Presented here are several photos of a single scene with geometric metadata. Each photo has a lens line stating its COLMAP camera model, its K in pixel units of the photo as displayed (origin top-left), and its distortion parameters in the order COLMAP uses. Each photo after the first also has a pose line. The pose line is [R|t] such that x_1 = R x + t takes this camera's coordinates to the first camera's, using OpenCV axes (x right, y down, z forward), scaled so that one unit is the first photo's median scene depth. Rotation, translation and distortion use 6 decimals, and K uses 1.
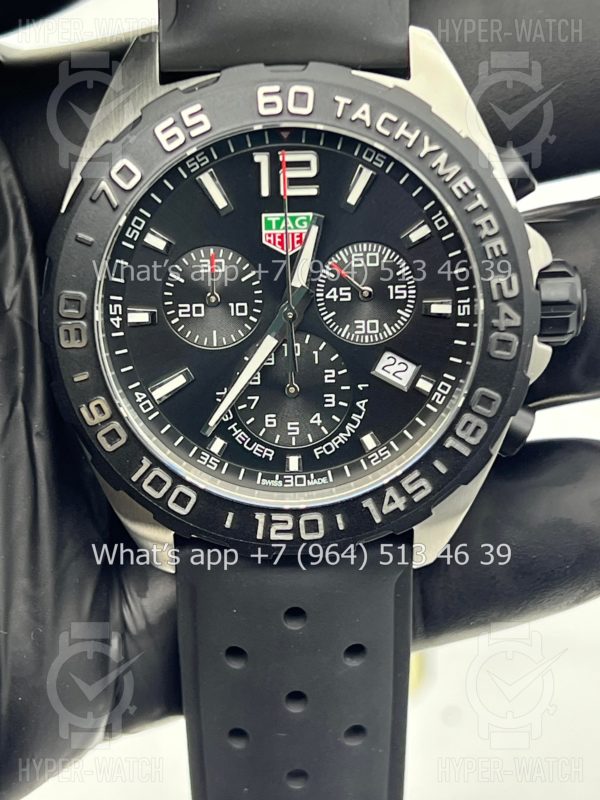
lens RADIAL K [[2012.8, 0, 303.8], [0, 2012.8, 399.9], [0, 0, 1]] dist [0.276190, 0.000000]
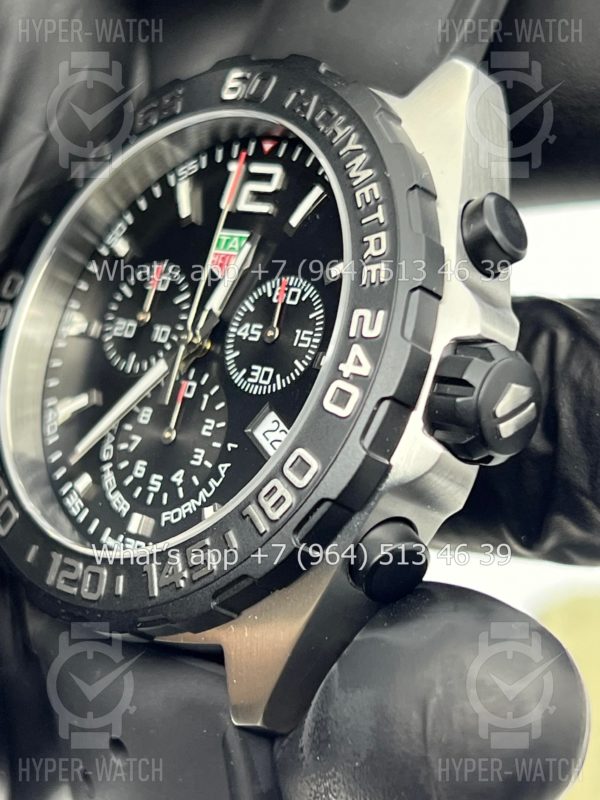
lens RADIAL K [[2012.8, 0, 299.4], [0, 2012.8, 399.4], [0, 0, 1]] dist [0.276190, 0.000000]
pose [[0.686050, 0.133909, -0.715126, 0.605706], [-0.428820, 0.868465, -0.248763, 0.161065], [0.587750, 0.477323, 0.653232, 0.504139]]
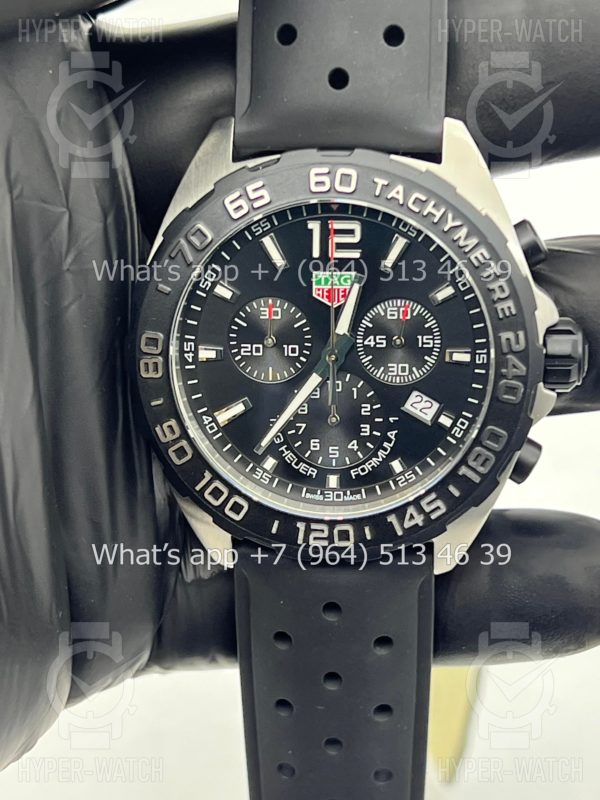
lens RADIAL K [[2012.8, 0, 298.0], [0, 2012.8, 402.1], [0, 0, 1]] dist [0.276190, 0.000000]
pose [[0.994237, 0.043590, -0.097945, 0.089908], [-0.042355, 0.998995, 0.014651, -0.032170], [0.098486, -0.010418, 0.995084, -0.186317]]
